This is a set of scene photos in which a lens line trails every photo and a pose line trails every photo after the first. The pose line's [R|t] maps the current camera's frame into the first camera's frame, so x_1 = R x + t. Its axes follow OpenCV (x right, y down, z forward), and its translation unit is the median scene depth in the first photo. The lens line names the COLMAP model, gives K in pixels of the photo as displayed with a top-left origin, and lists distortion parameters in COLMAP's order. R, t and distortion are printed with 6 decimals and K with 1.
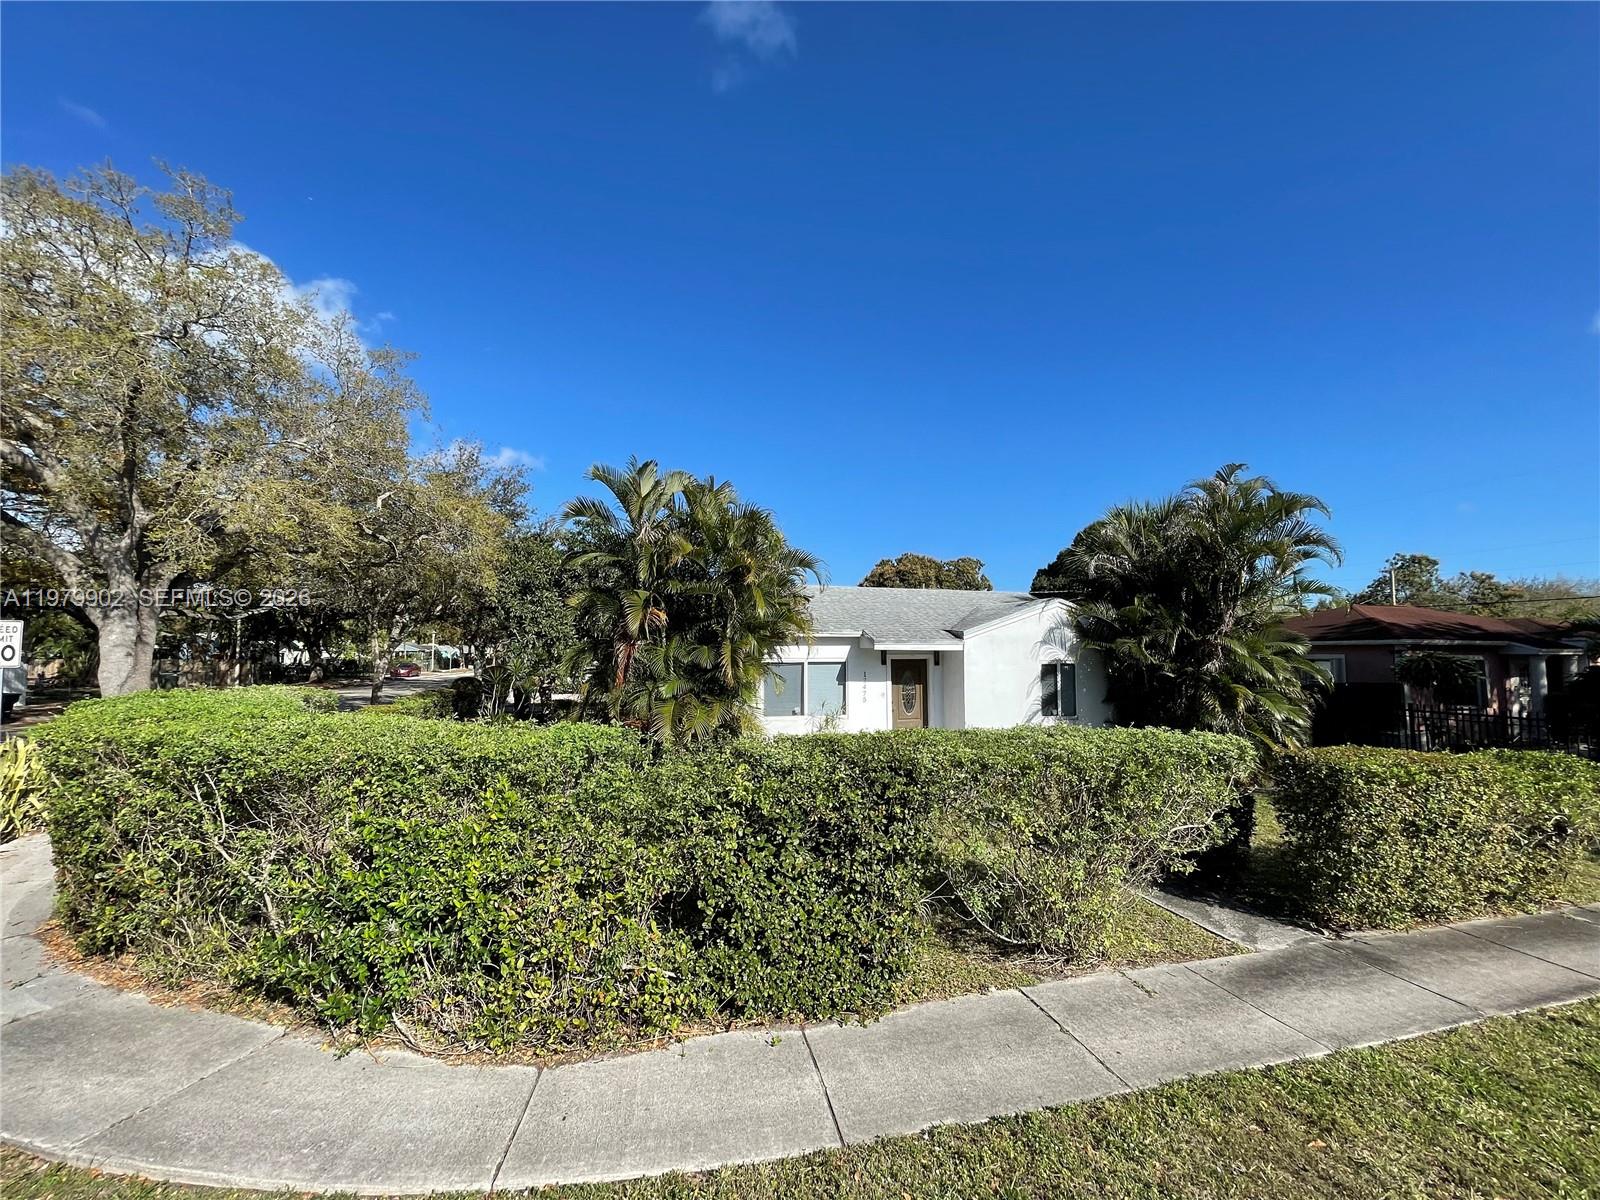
lens RADIAL K [[640.3, 0, 795.8], [0, 640.3, 611.3], [0, 0, 1]] dist [0.014726, -0.000311]
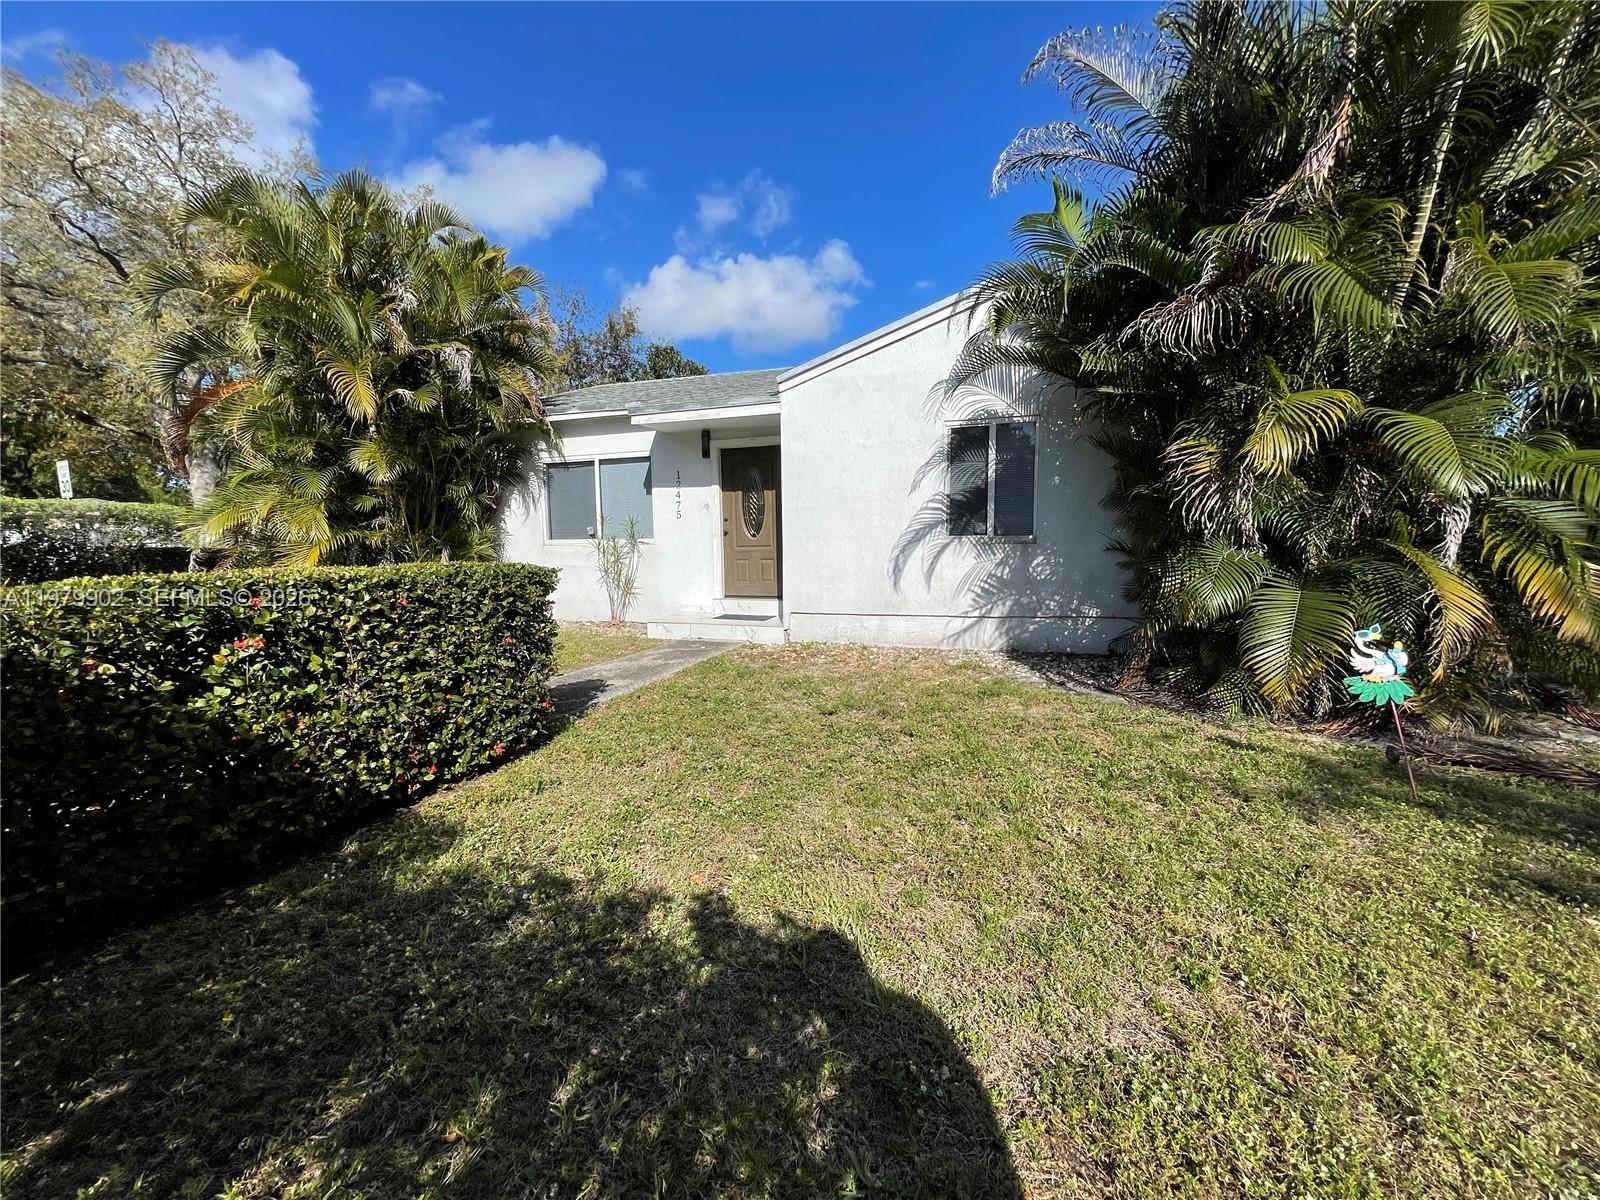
lens RADIAL K [[640.3, 0, 795.4], [0, 640.3, 604.6], [0, 0, 1]] dist [0.014726, -0.000311]
pose [[0.840860, 0.039559, -0.539805, 0.554656], [0.043212, 0.989235, 0.139807, 0.141378], [0.539525, -0.140884, 0.830099, 0.514819]]
